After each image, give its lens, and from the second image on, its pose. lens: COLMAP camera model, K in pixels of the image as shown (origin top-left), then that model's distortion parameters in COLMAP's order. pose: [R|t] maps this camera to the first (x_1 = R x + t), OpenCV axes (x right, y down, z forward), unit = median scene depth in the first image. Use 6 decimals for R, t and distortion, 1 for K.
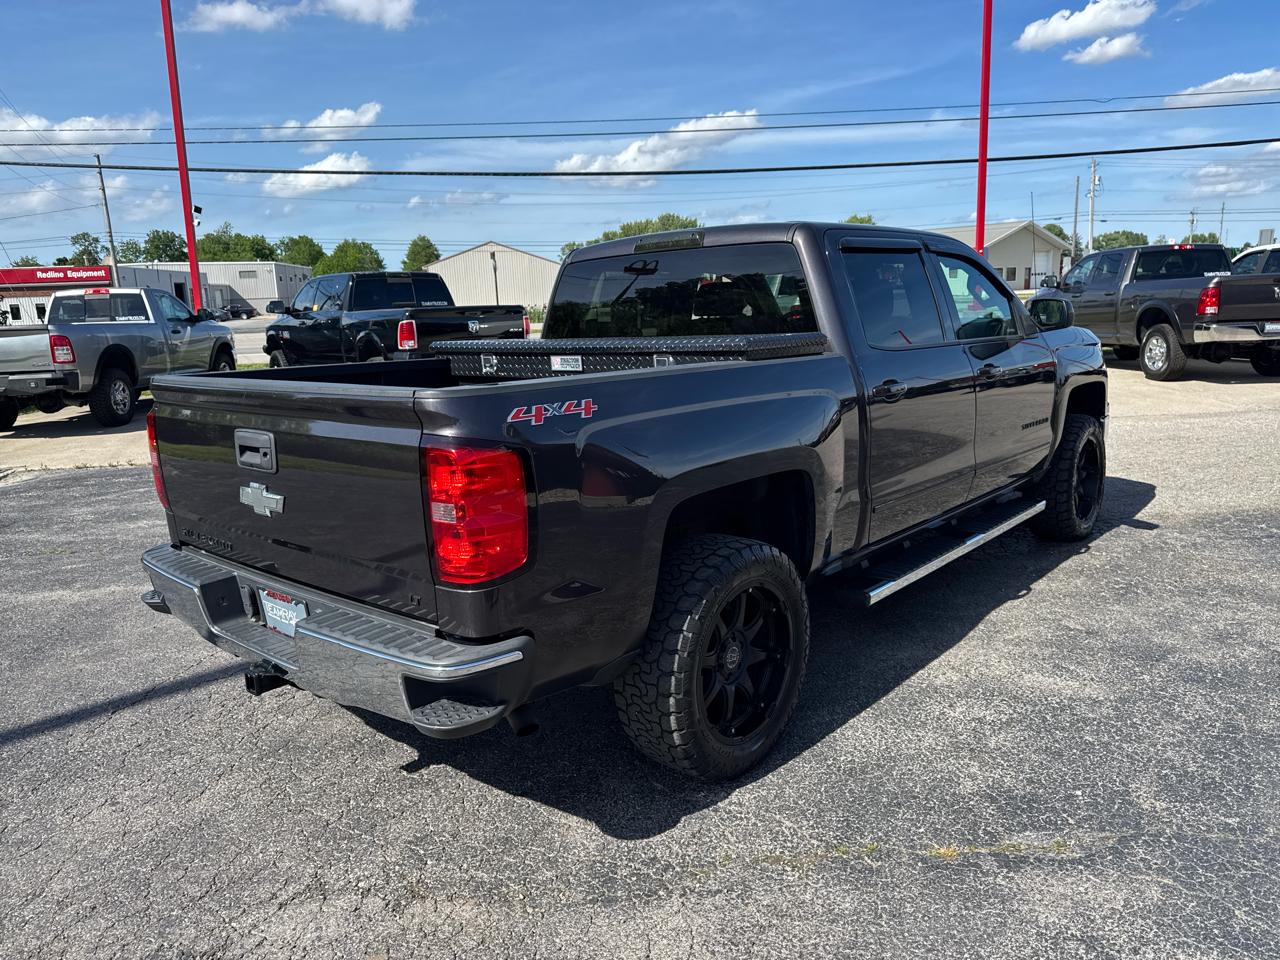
lens RADIAL K [[906.0, 0, 635.4], [0, 906.0, 477.5], [0, 0, 1]] dist [0.031338, -0.037823]
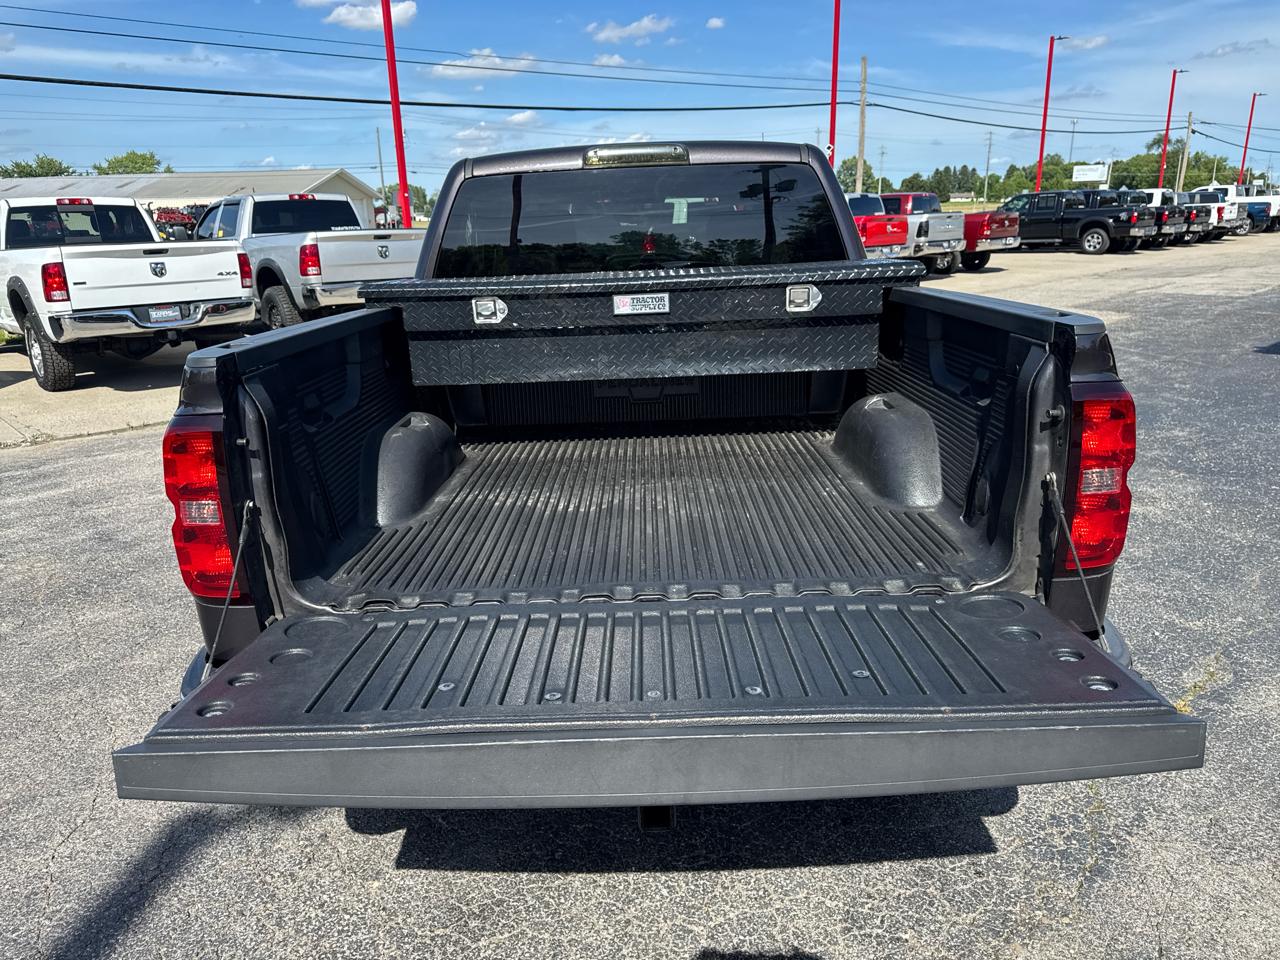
lens RADIAL K [[903.0, 0, 632.3], [0, 903.0, 482.0], [0, 0, 1]] dist [0.031822, -0.035657]
pose [[0.753807, -0.165387, 0.635942, -0.682500], [0.127335, 0.986228, 0.105549, -0.063592], [-0.644640, 0.001414, 0.764485, 0.448841]]
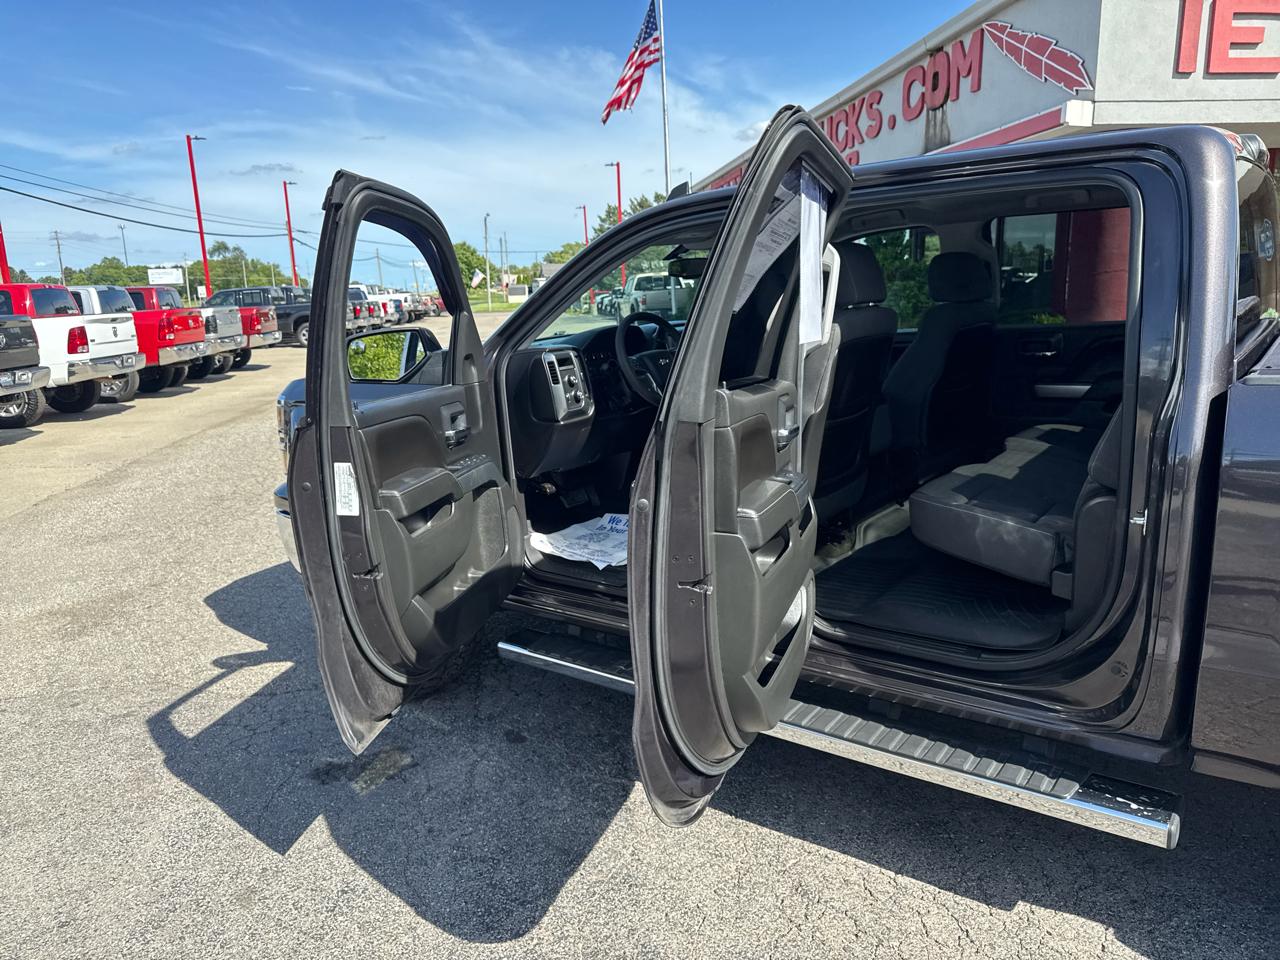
lens RADIAL K [[911.6, 0, 634.4], [0, 911.6, 485.2], [0, 0, 1]] dist [0.006193, -0.006376]
pose [[-0.072838, -0.169802, 0.982783, -0.708796], [0.240403, 0.953356, 0.182536, -0.324214], [-0.967936, 0.249559, -0.028620, 1.823776]]
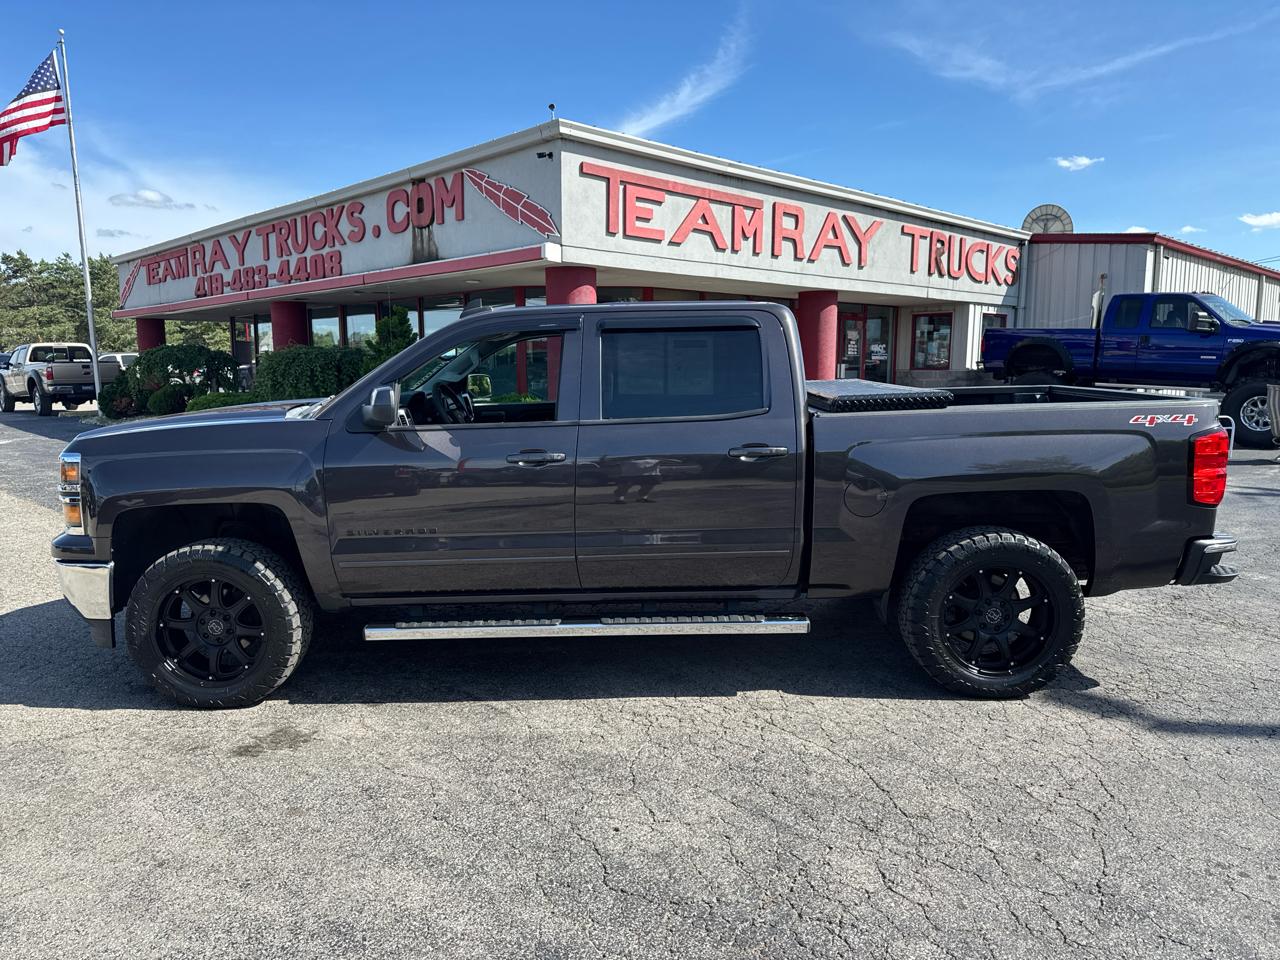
lens RADIAL K [[897.9, 0, 637.3], [0, 897.9, 479.3], [0, 0, 1]] dist [0.111399, -0.130140]
pose [[-0.659006, -0.055238, 0.750106, -0.969232], [0.178338, 0.957384, 0.227181, -0.441695], [-0.730689, 0.283486, -0.621071, 2.429319]]
